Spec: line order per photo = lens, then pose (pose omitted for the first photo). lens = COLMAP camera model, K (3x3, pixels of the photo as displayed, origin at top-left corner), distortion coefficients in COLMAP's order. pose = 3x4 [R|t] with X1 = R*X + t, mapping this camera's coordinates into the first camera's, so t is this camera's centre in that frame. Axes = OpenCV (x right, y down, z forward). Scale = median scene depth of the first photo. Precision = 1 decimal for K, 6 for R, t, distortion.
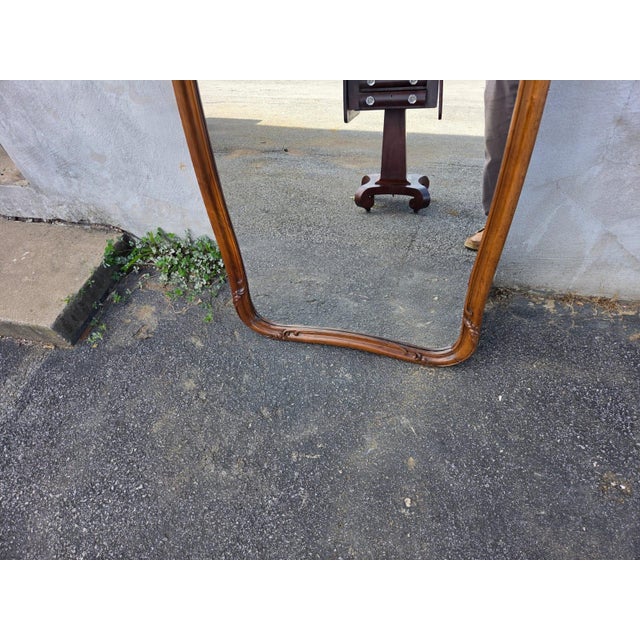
lens RADIAL K [[441.7, 0, 317.5], [0, 441.7, 316.6], [0, 0, 1]] dist [0.055557, -0.030934]
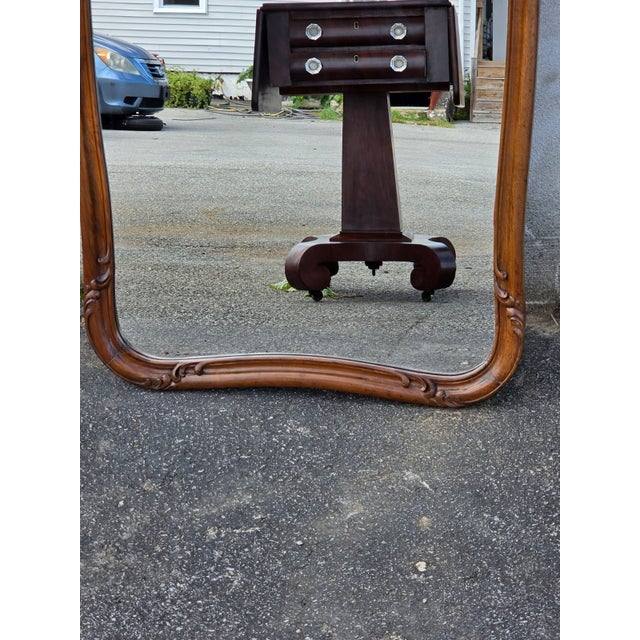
lens RADIAL K [[1705.3, 0, 296.1], [0, 1705.3, 335.1], [0, 0, 1]] dist [0.110040, 0.000000]
pose [[0.993380, 0.014664, 0.113932, -0.191975], [0.033756, 0.910766, -0.411541, 0.962007], [-0.109800, 0.412663, 0.904242, -0.989358]]
